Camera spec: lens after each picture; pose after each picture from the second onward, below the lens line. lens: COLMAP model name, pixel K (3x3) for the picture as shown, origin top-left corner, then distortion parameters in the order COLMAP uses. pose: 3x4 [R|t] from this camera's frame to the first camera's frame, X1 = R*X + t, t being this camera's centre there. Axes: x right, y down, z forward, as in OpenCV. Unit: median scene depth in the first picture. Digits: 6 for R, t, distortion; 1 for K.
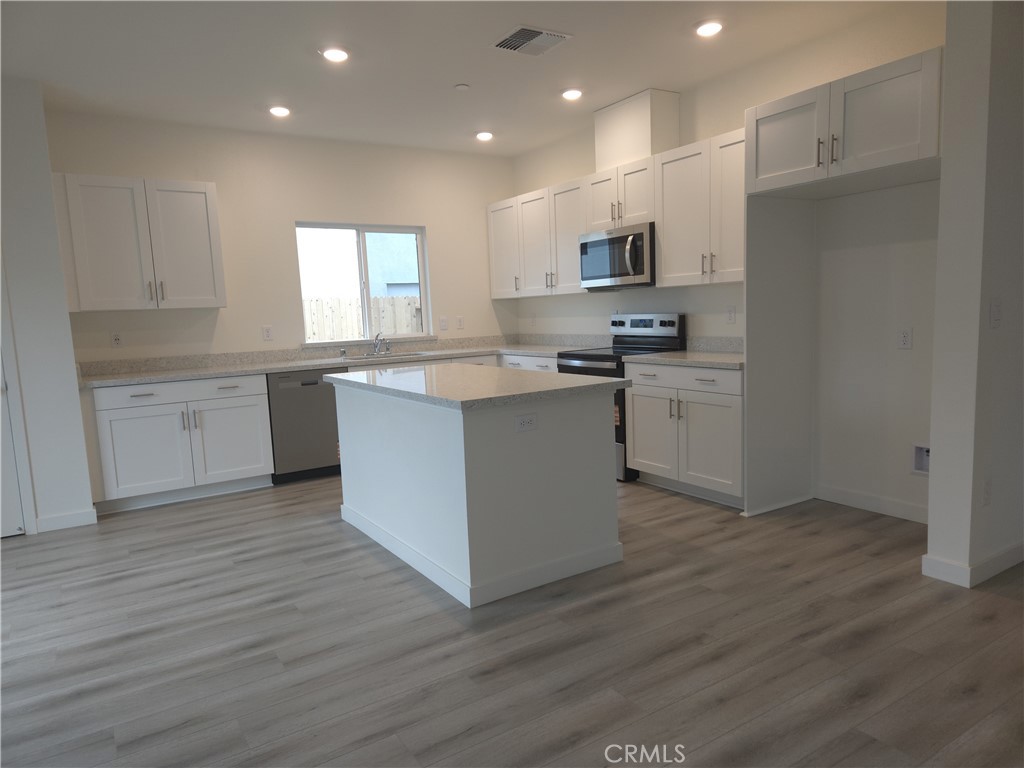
lens RADIAL K [[679.6, 0, 515.1], [0, 679.6, 391.3], [0, 0, 1]] dist [0.059531, -0.025895]
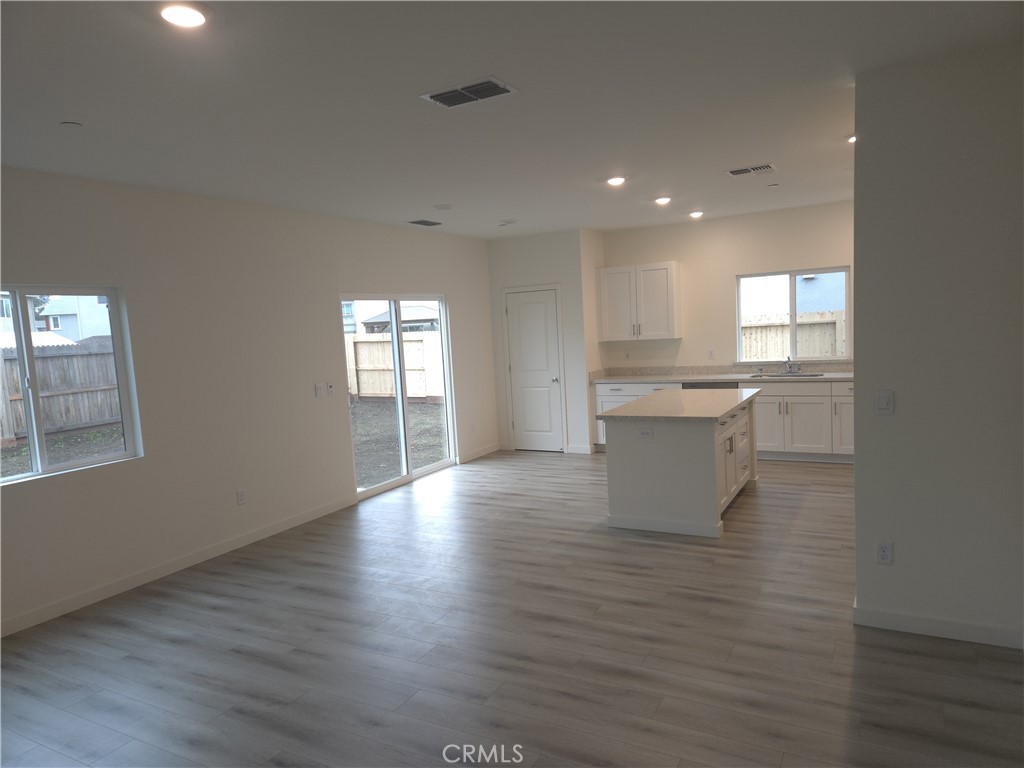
lens RADIAL K [[679.6, 0, 514.4], [0, 679.6, 381.7], [0, 0, 1]] dist [0.059531, -0.025895]
pose [[0.461835, 0.088879, -0.882501, 1.034597], [-0.070797, 0.995486, 0.063208, -0.124520], [0.884136, 0.033287, 0.466043, -0.068637]]
